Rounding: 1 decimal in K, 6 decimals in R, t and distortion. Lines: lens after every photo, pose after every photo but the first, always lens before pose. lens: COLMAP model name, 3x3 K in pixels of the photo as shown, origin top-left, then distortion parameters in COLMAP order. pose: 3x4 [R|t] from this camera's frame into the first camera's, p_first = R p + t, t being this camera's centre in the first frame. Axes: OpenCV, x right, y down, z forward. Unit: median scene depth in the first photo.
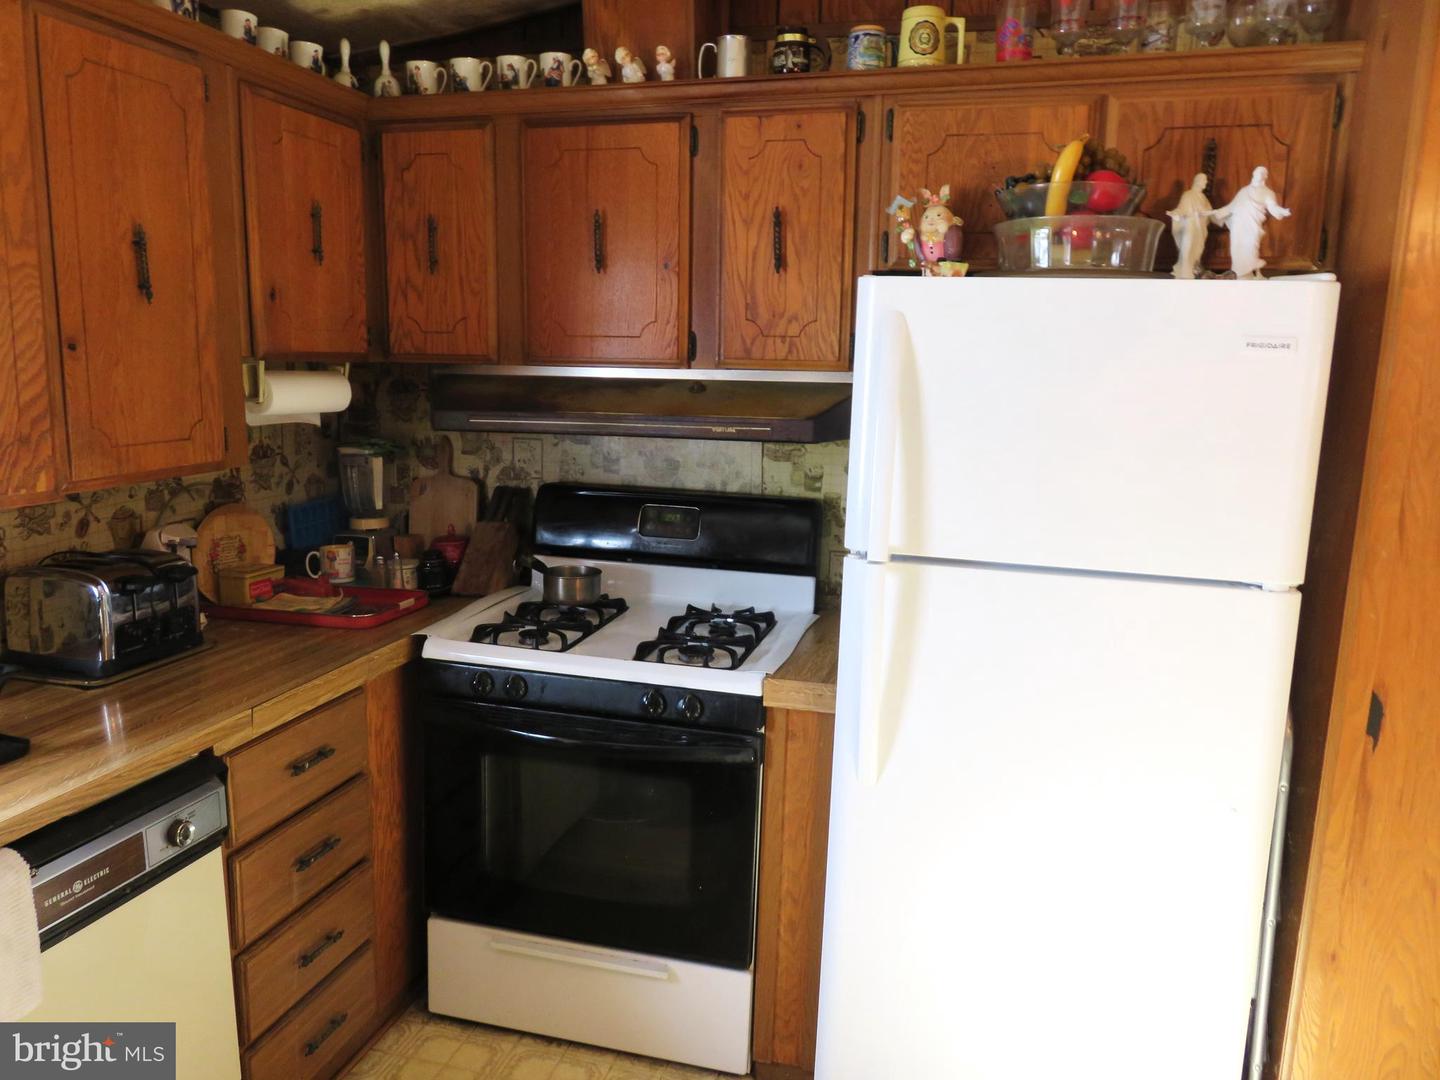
lens RADIAL K [[1071.3, 0, 721.7], [0, 1071.3, 544.8], [0, 0, 1]] dist [-0.010628, -0.000594]
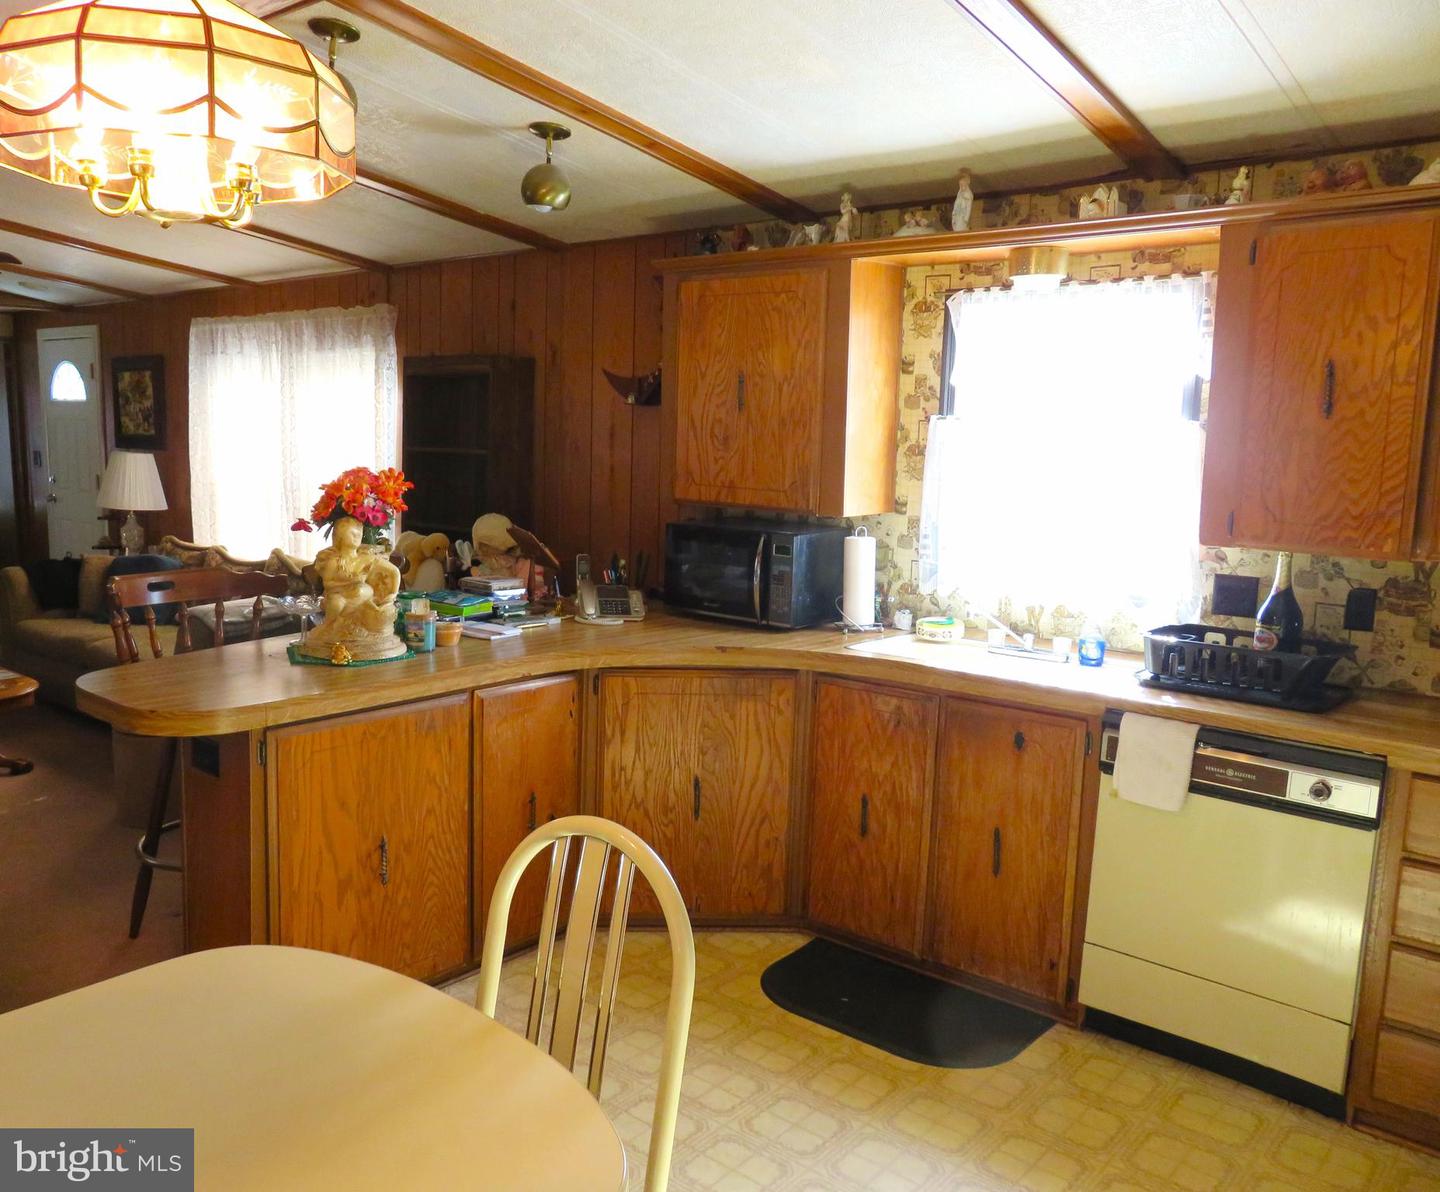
lens RADIAL K [[1155.2, 0, 602.3], [0, 1155.2, 596.9], [0, 0, 1]] dist [-0.003105, 0.001925]
pose [[-0.458018, 0.096306, -0.883711, 0.912561], [-0.188229, 0.961066, 0.202293, -0.078801], [0.868786, 0.258994, -0.422058, 0.550517]]
